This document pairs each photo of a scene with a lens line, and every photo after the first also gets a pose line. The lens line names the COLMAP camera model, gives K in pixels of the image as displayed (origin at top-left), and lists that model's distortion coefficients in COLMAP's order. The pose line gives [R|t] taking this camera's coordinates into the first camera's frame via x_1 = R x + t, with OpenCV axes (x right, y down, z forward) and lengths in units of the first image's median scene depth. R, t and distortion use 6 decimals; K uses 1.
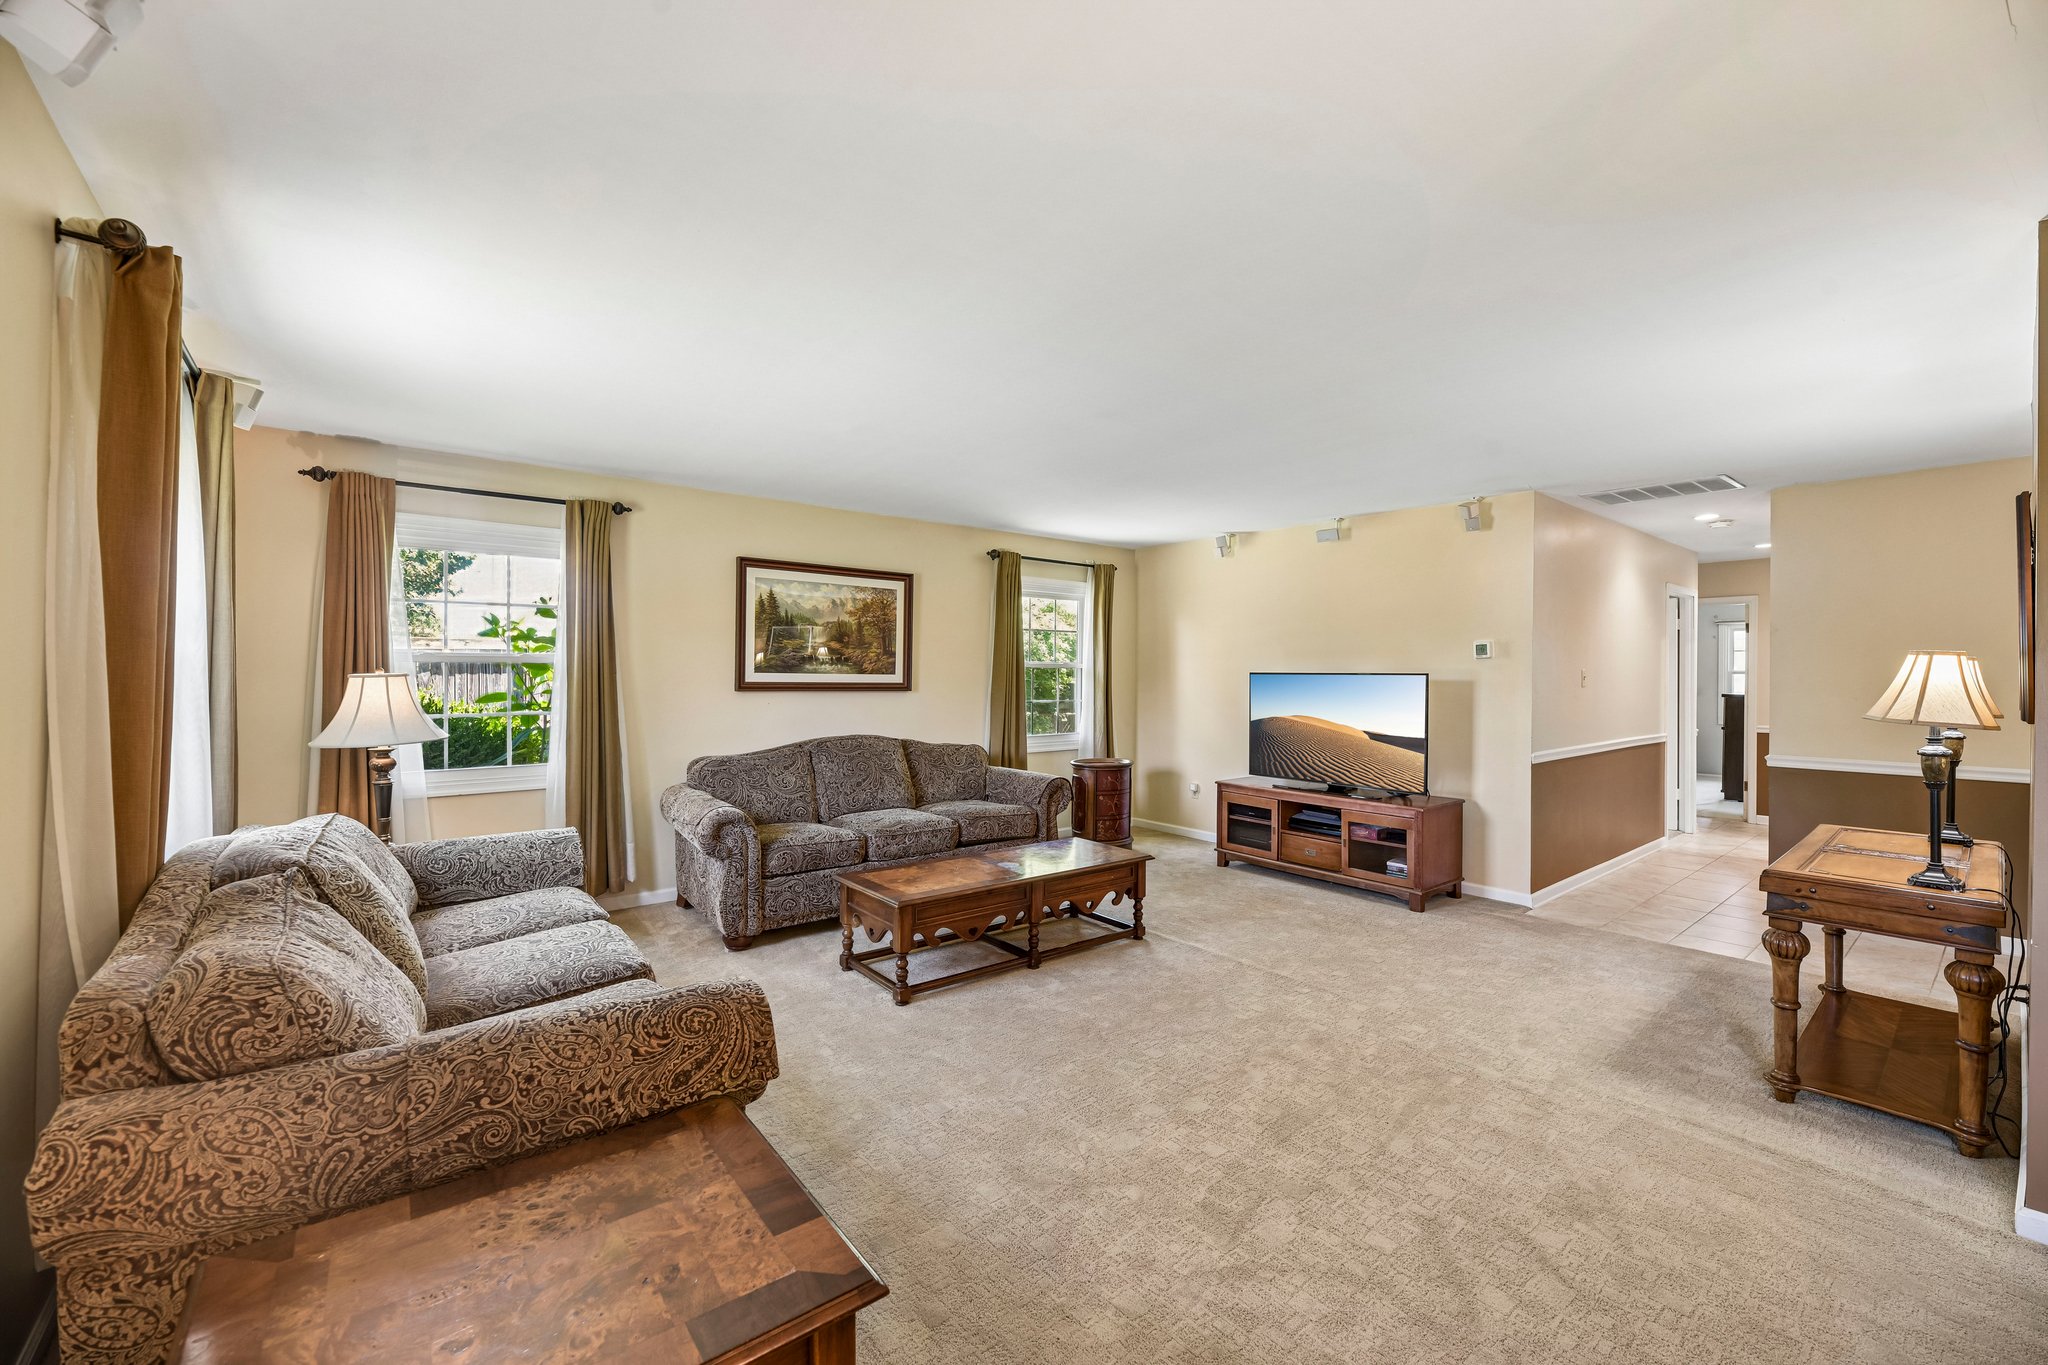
lens RADIAL K [[817.1, 0, 1040.7], [0, 817.1, 682.4], [0, 0, 1]] dist [-0.011249, -0.001618]
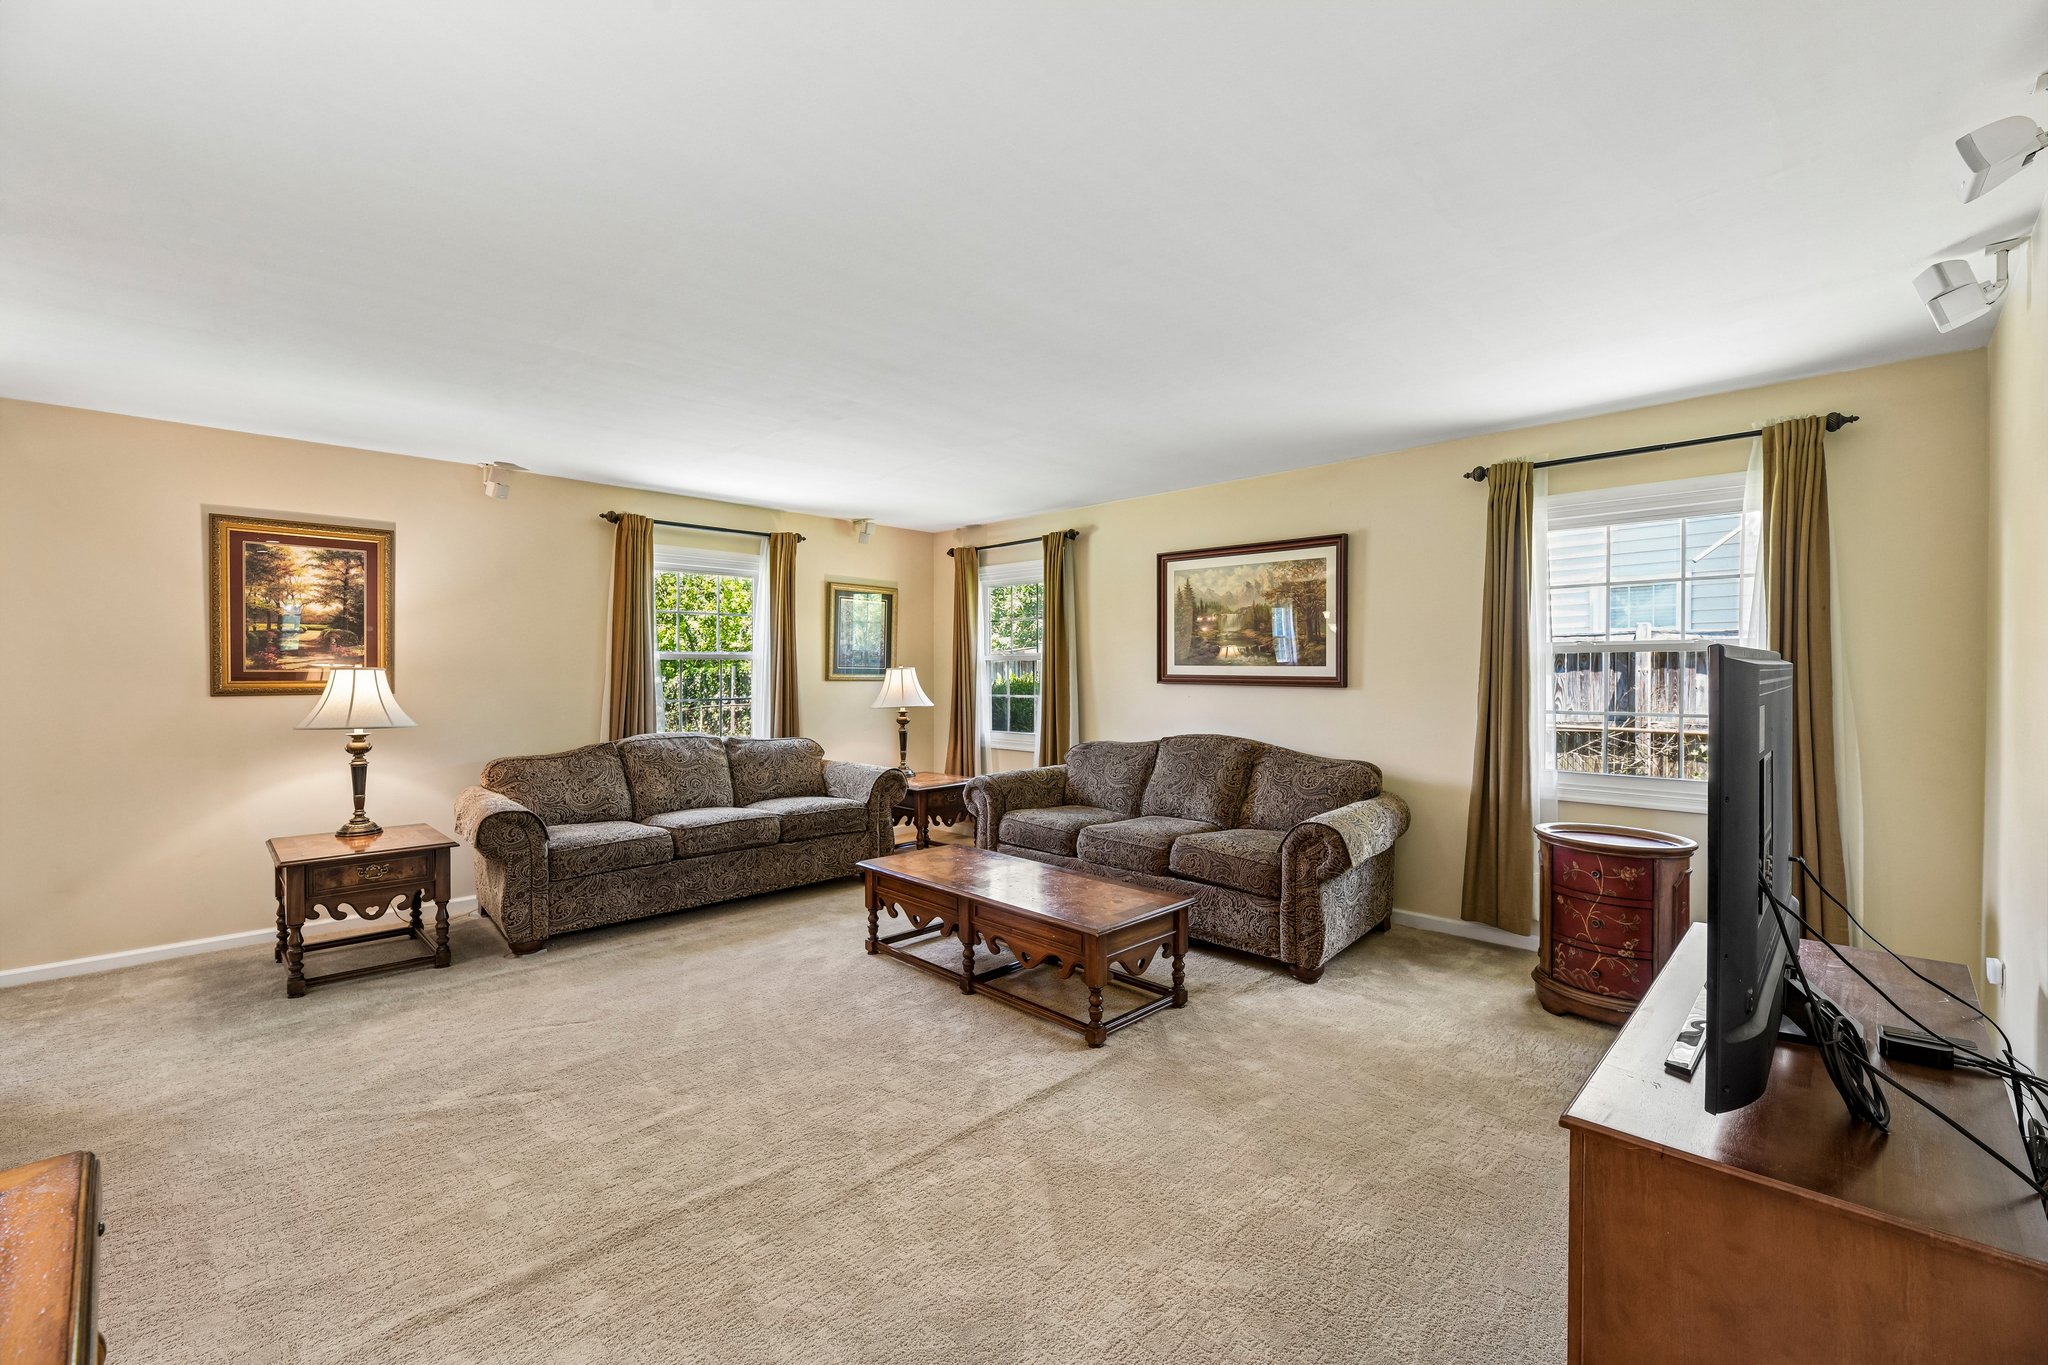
lens RADIAL K [[848.1, 0, 1022.8], [0, 848.1, 671.5], [0, 0, 1]] dist [-0.009872, -0.002129]
pose [[0.103602, 0.003118, -0.994614, 0.726666], [-0.003687, 0.999989, 0.002751, -0.006646], [0.994612, 0.003382, 0.103613, 0.752923]]
